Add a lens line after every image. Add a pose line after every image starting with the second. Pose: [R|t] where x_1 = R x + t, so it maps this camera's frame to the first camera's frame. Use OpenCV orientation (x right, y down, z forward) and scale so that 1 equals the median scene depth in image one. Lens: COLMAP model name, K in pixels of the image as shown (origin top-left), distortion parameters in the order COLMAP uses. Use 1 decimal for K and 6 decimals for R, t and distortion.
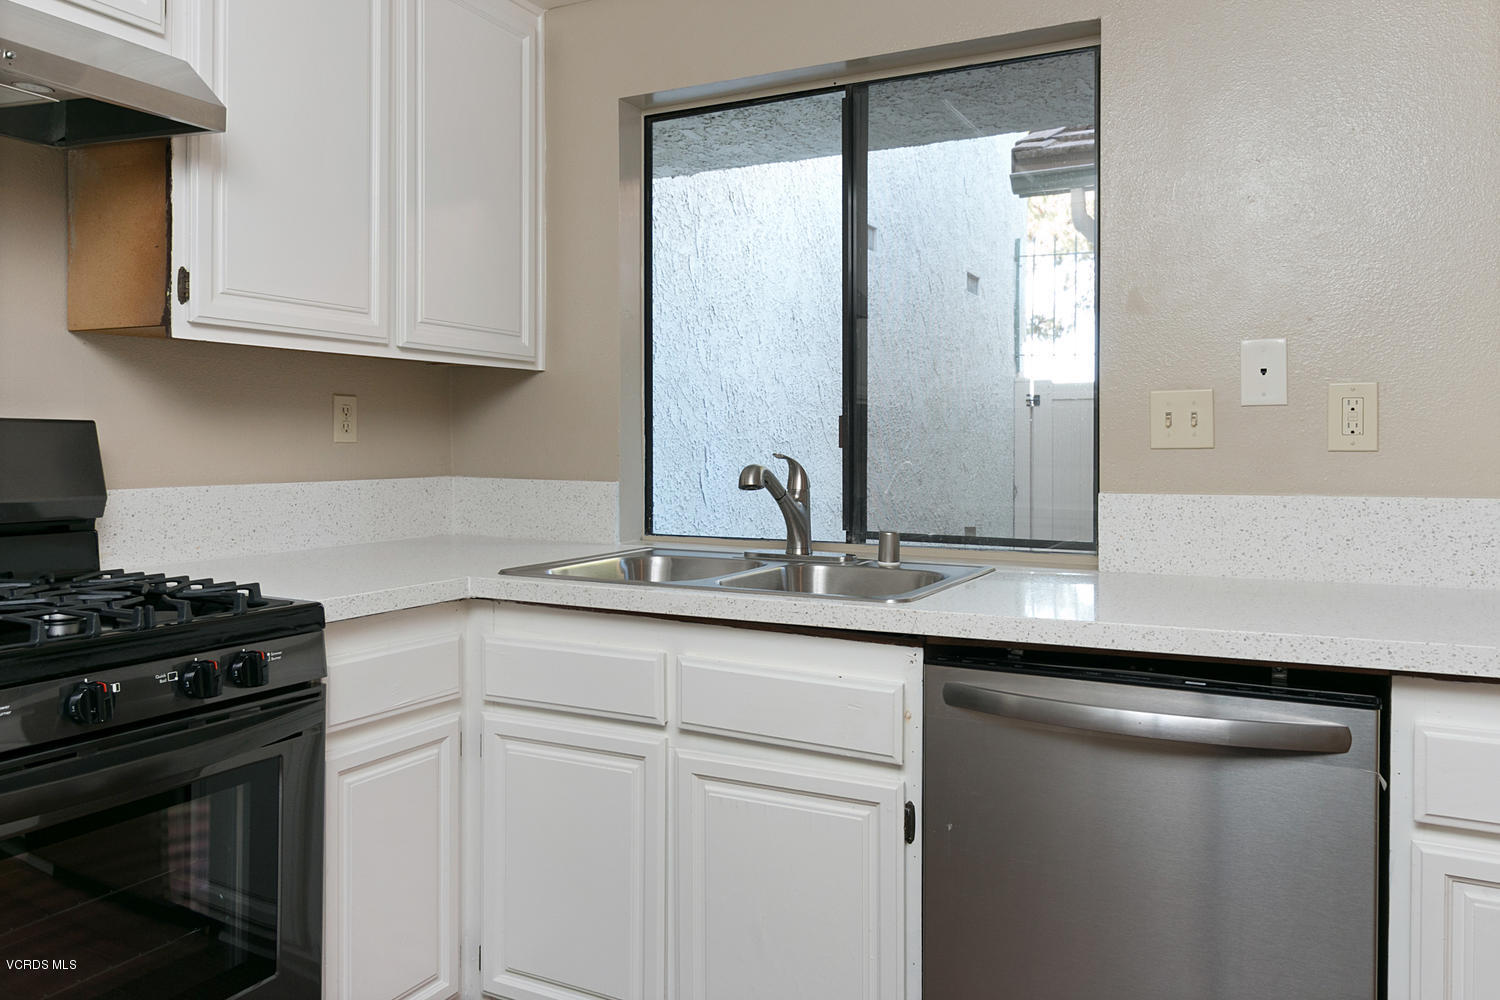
lens RADIAL K [[1091.2, 0, 748.3], [0, 1091.2, 448.3], [0, 0, 1]] dist [-0.002416, 0.000057]
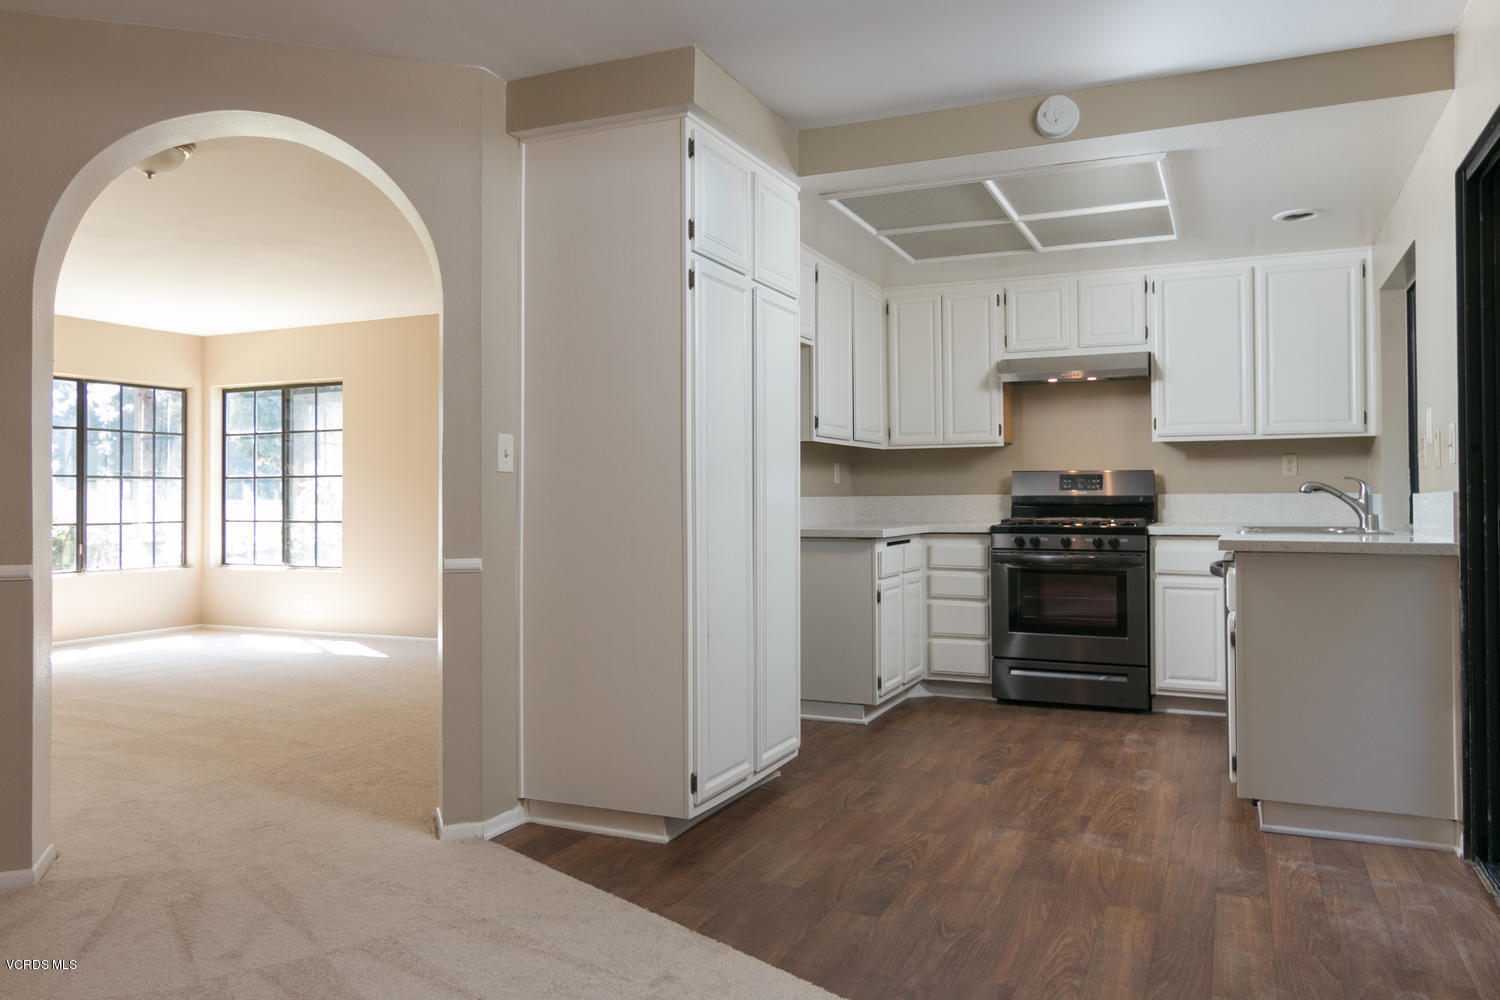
lens RADIAL K [[1135.7, 0, 733.3], [0, 1135.7, 472.9], [0, 0, 1]] dist [-0.000607, 0.000924]
pose [[0.052213, -0.023089, -0.998369, 2.246469], [0.001300, 0.999733, -0.023052, 0.049092], [0.998635, -0.000095, 0.052229, -0.276585]]
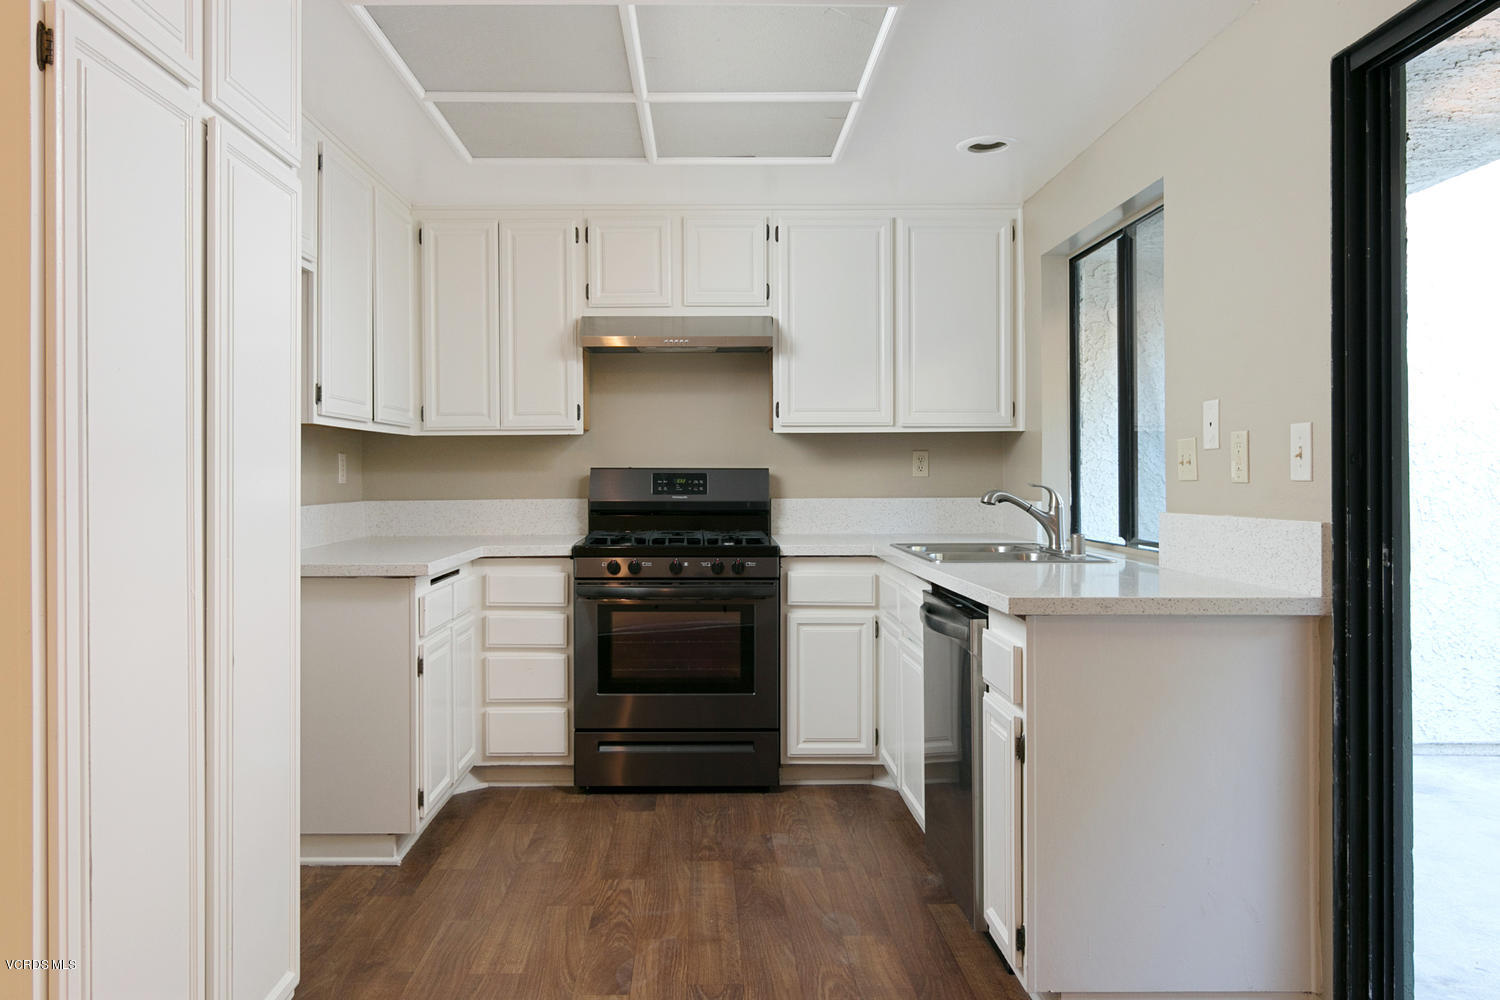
lens RADIAL K [[1135.7, 0, 733.3], [0, 1135.7, 472.9], [0, 0, 1]] dist [-0.000607, 0.000924]
pose [[0.479990, -0.003664, -0.877266, 1.384858], [0.000899, 0.999993, -0.003685, -0.005826], [0.877274, 0.000980, 0.479990, -0.211662]]
